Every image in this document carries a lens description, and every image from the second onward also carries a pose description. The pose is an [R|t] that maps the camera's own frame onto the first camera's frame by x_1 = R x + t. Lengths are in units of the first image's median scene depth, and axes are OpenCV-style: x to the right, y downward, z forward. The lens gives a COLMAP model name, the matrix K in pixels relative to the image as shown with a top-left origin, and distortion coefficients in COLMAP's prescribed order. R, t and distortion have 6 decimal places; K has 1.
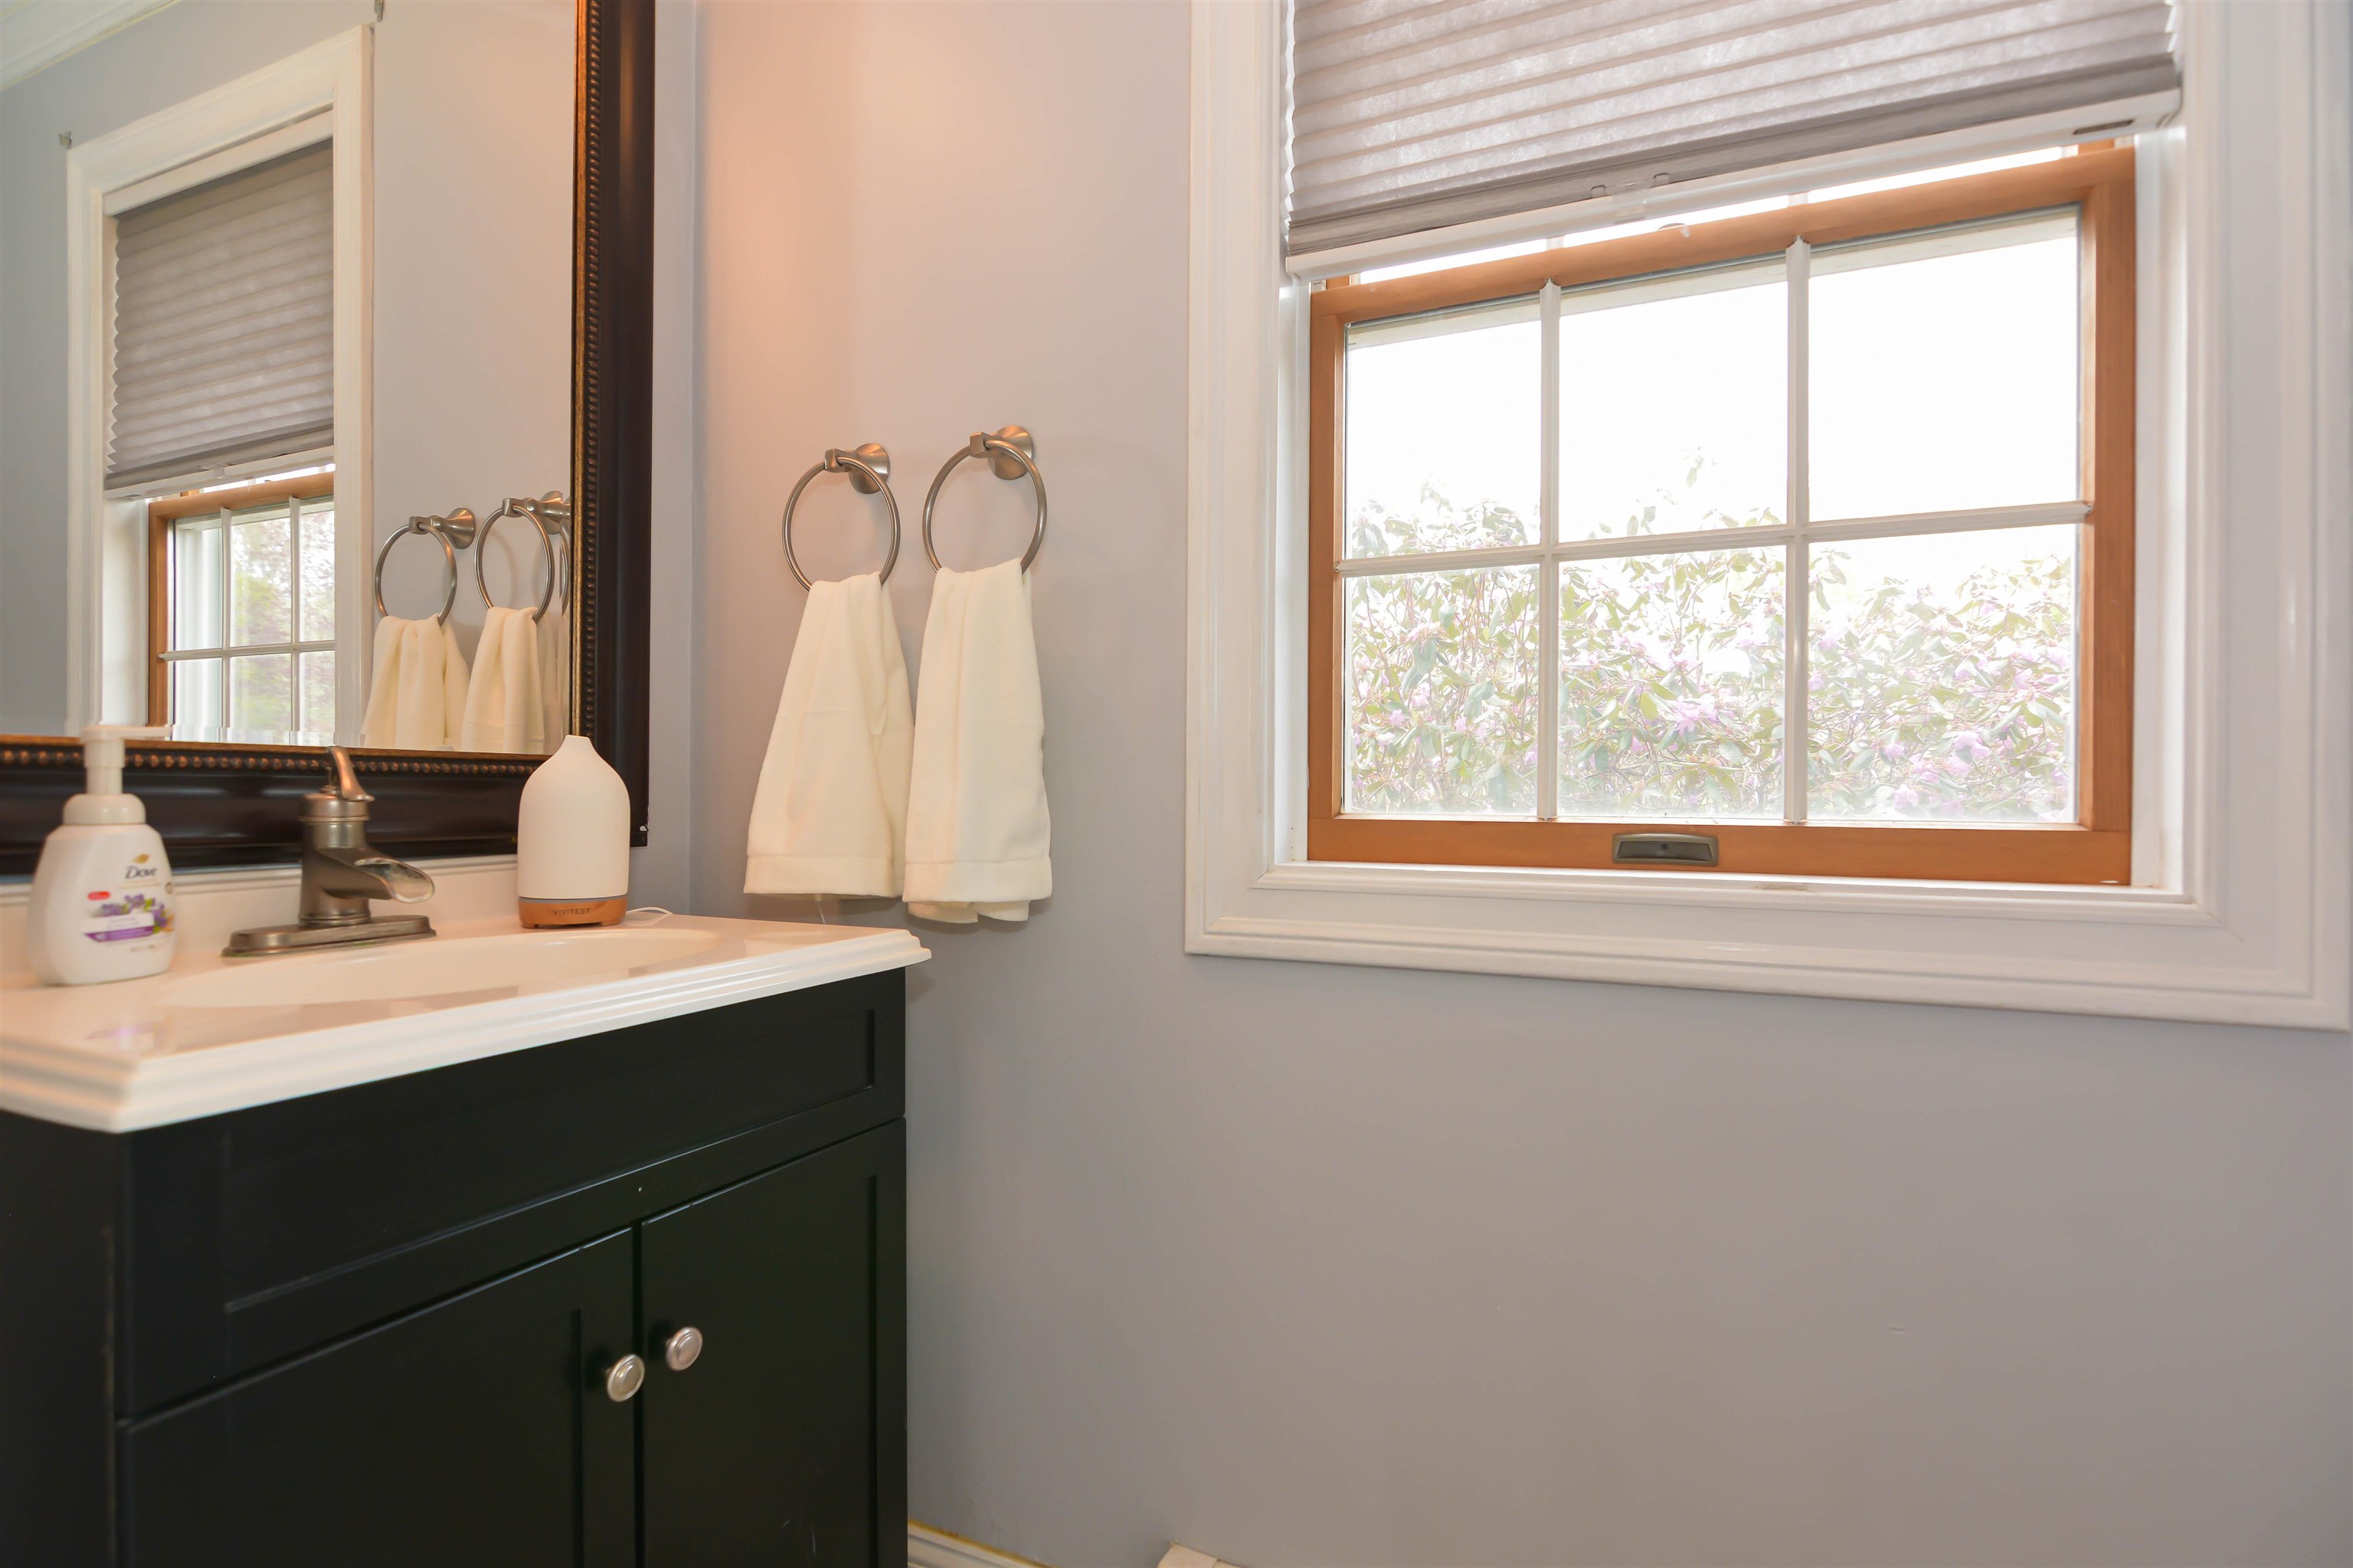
lens RADIAL K [[1127.4, 0, 1169.8], [0, 1127.4, 788.9], [0, 0, 1]] dist [-0.004216, -0.002682]
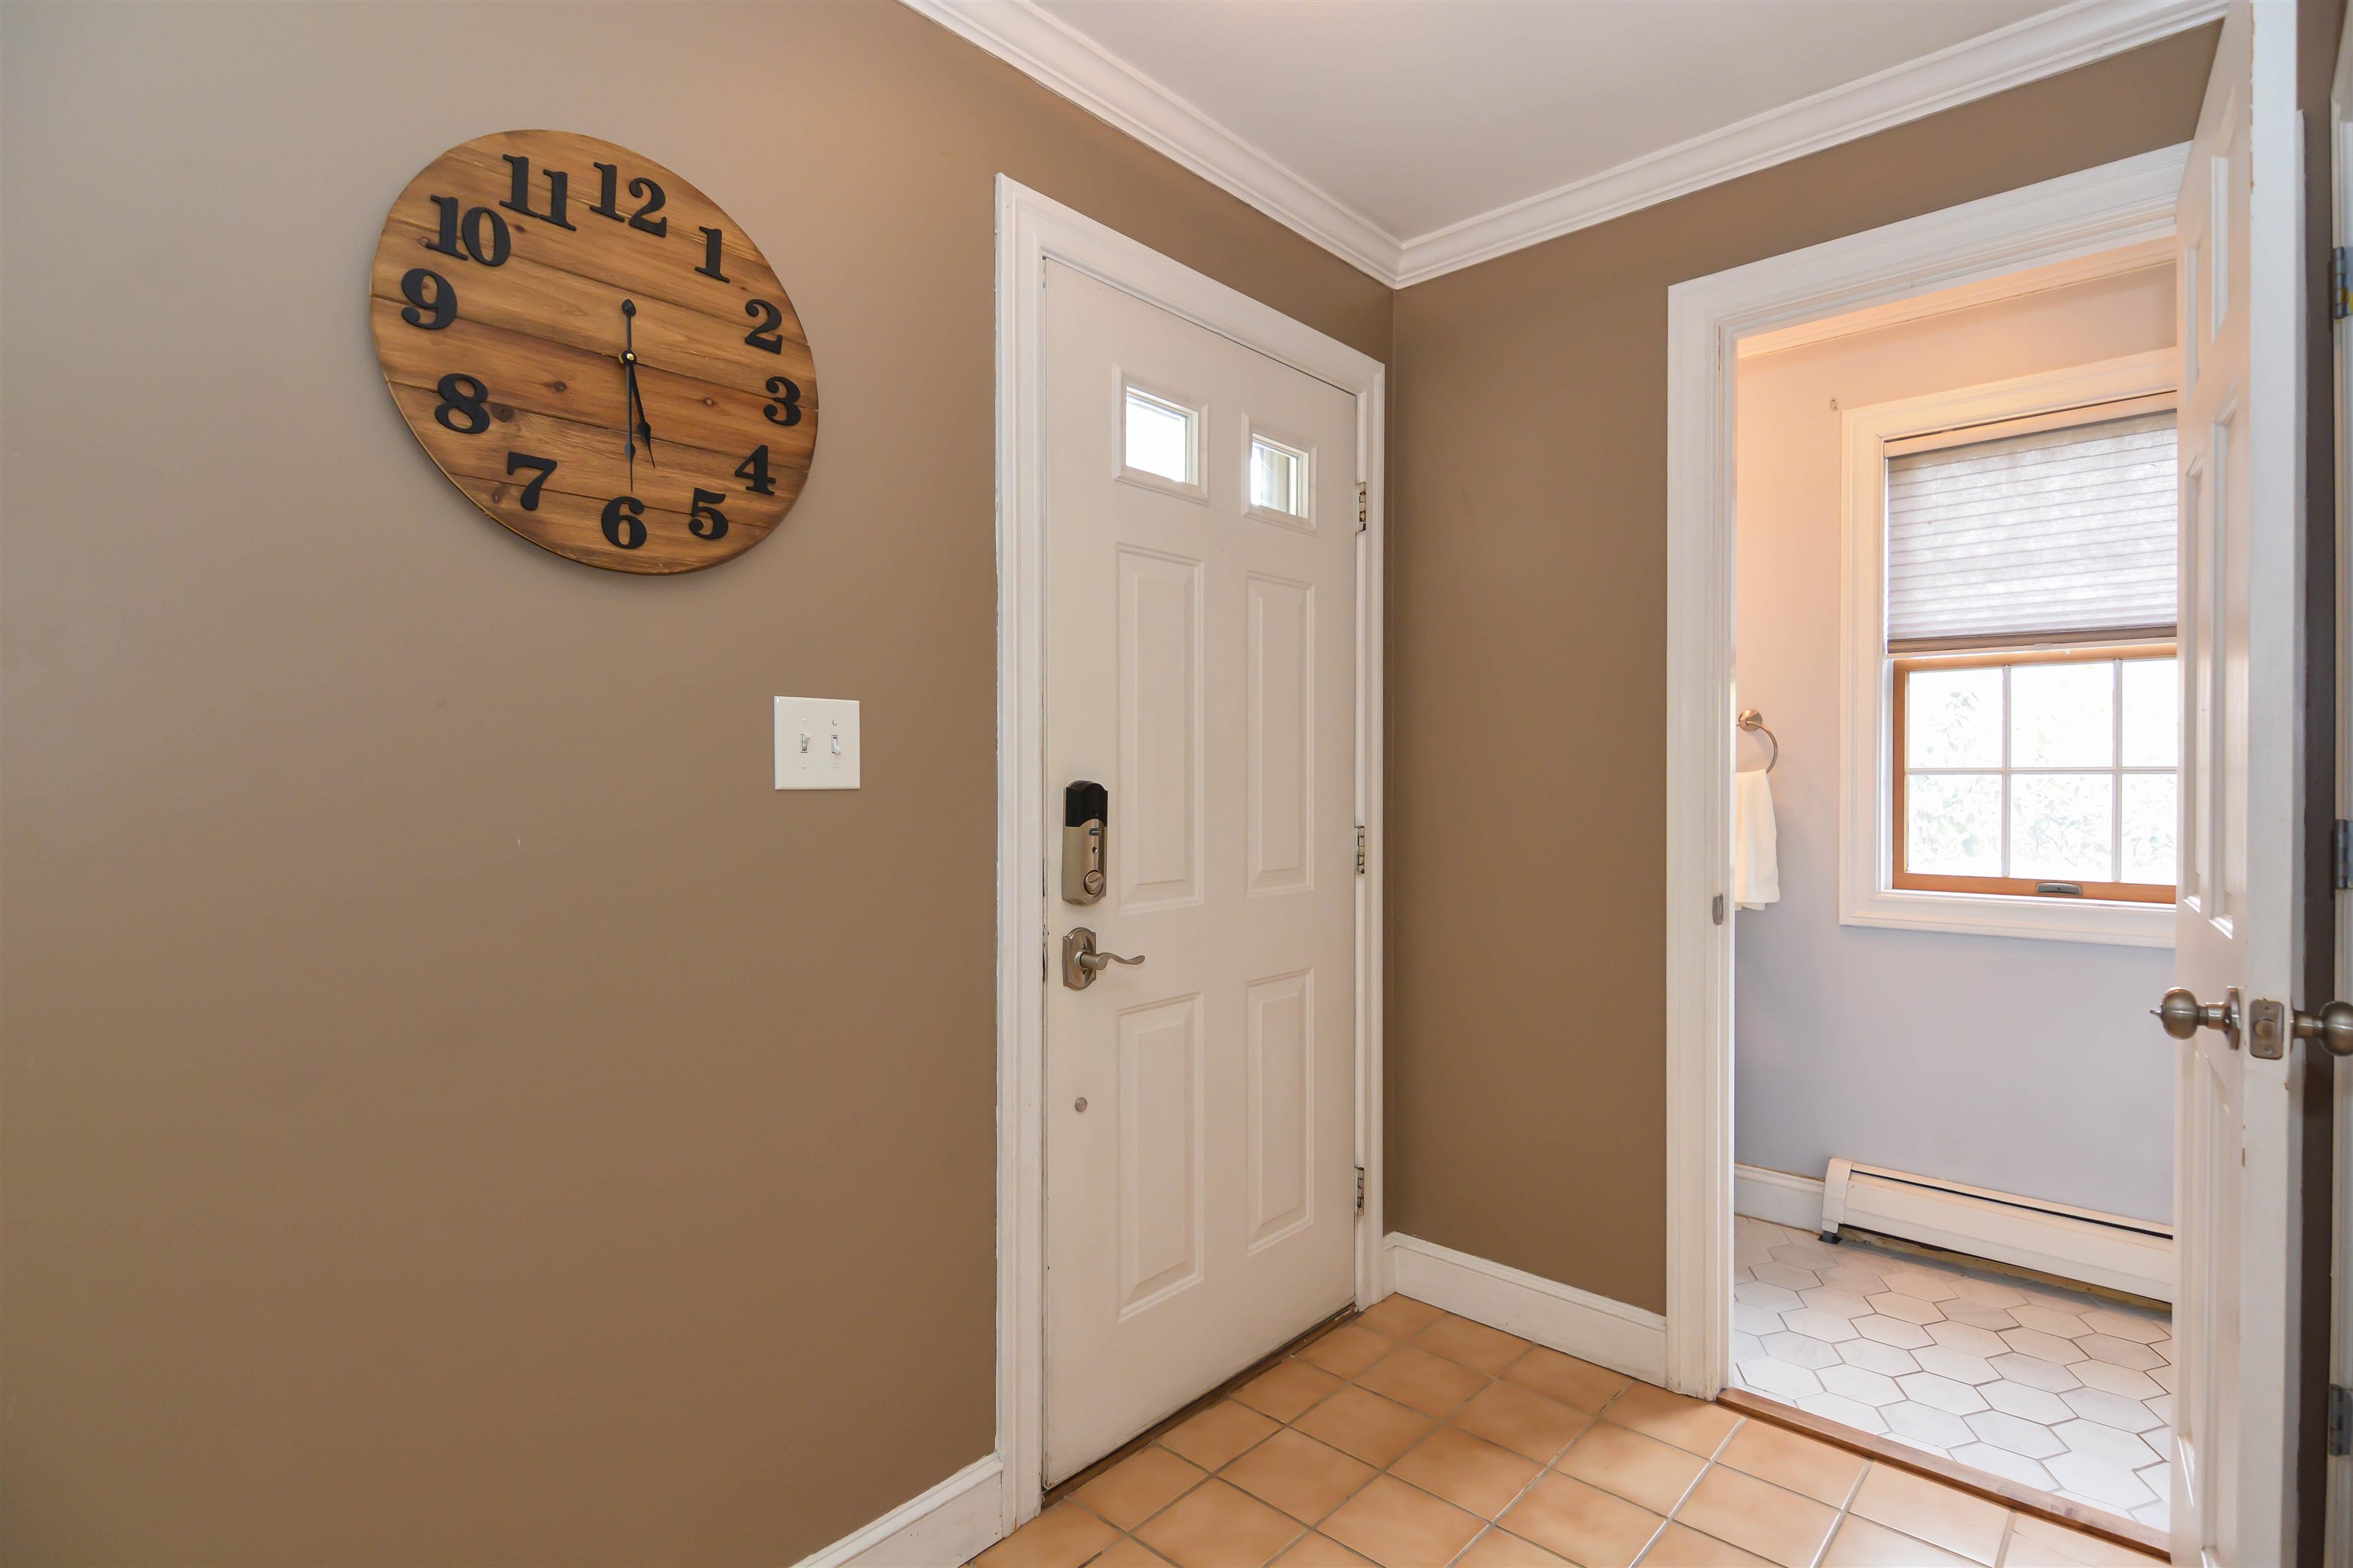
lens RADIAL K [[1127.4, 0, 1174.7], [0, 1127.4, 788.3], [0, 0, 1]] dist [-0.004216, -0.002682]
pose [[0.954423, -0.005187, -0.298411, -0.727720], [0.007527, 0.999949, 0.006691, -0.211089], [0.298361, -0.008632, 0.954414, -2.065423]]
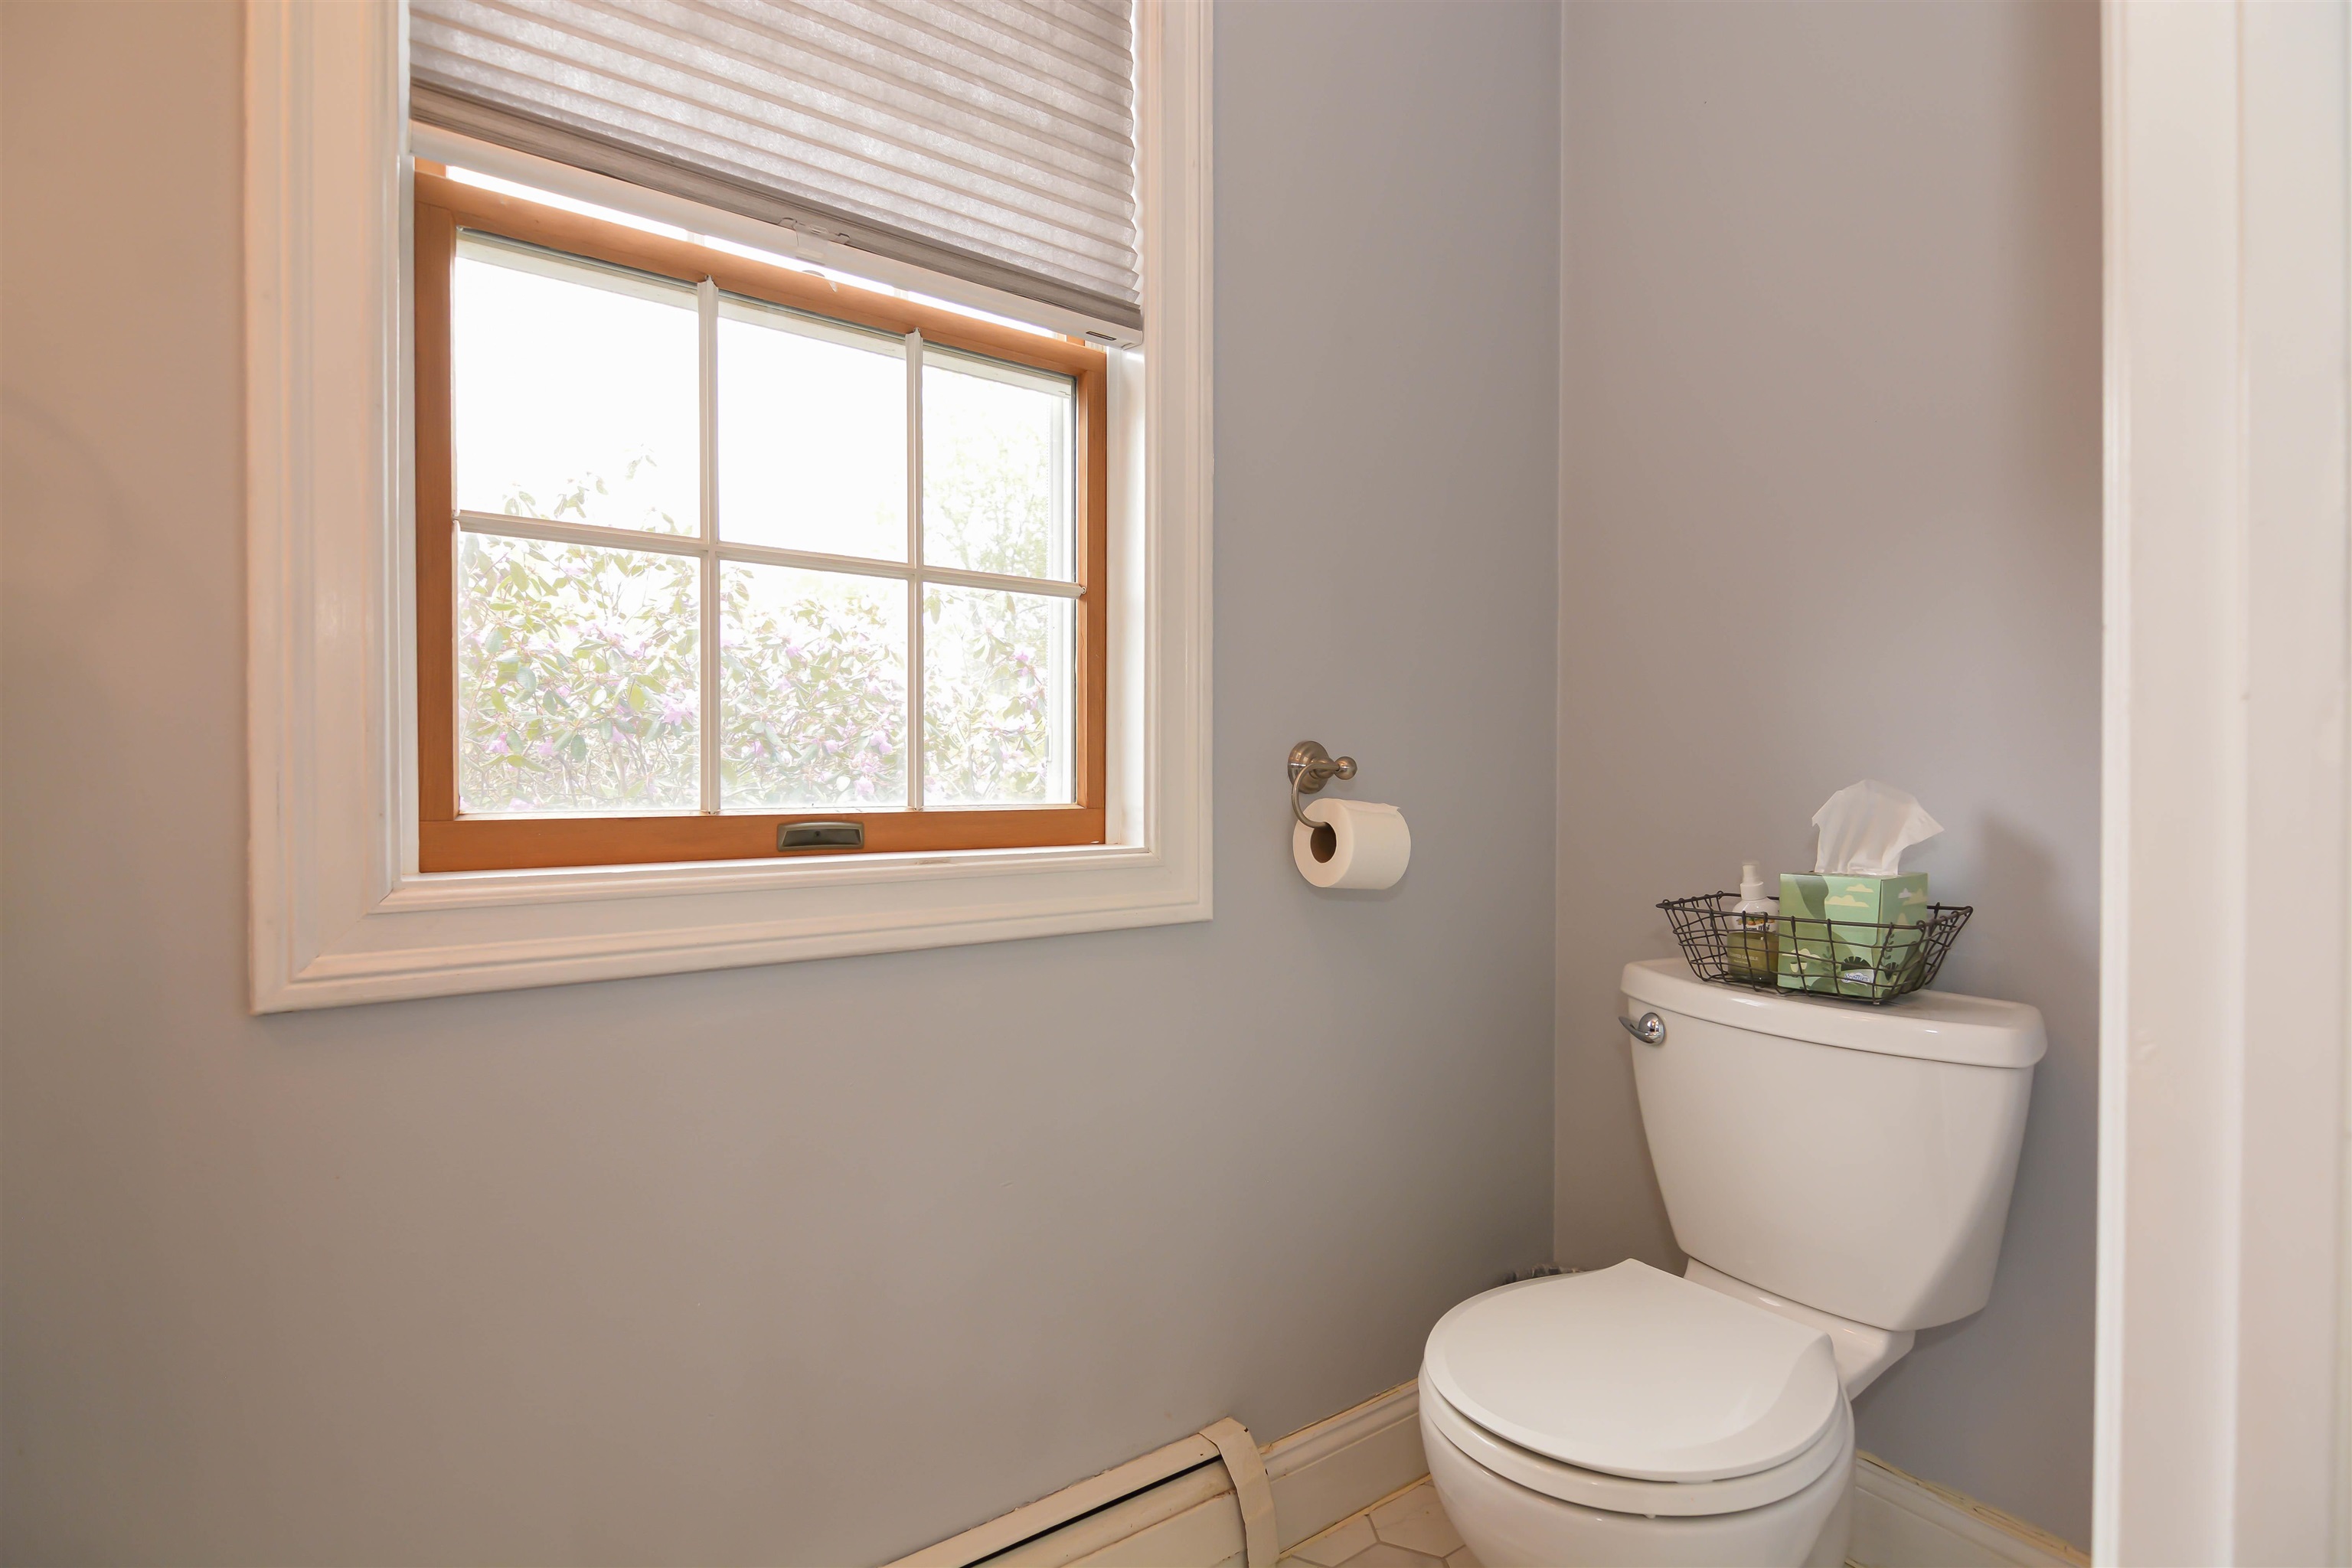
lens RADIAL K [[1126.9, 0, 1163.1], [0, 1126.9, 783.0], [0, 0, 1]] dist [-0.004216, -0.002682]
pose [[0.492212, -0.006899, 0.870448, -0.357621], [0.005959, 0.999972, 0.004556, -0.002062], [-0.870455, 0.002944, 0.492239, 0.159156]]
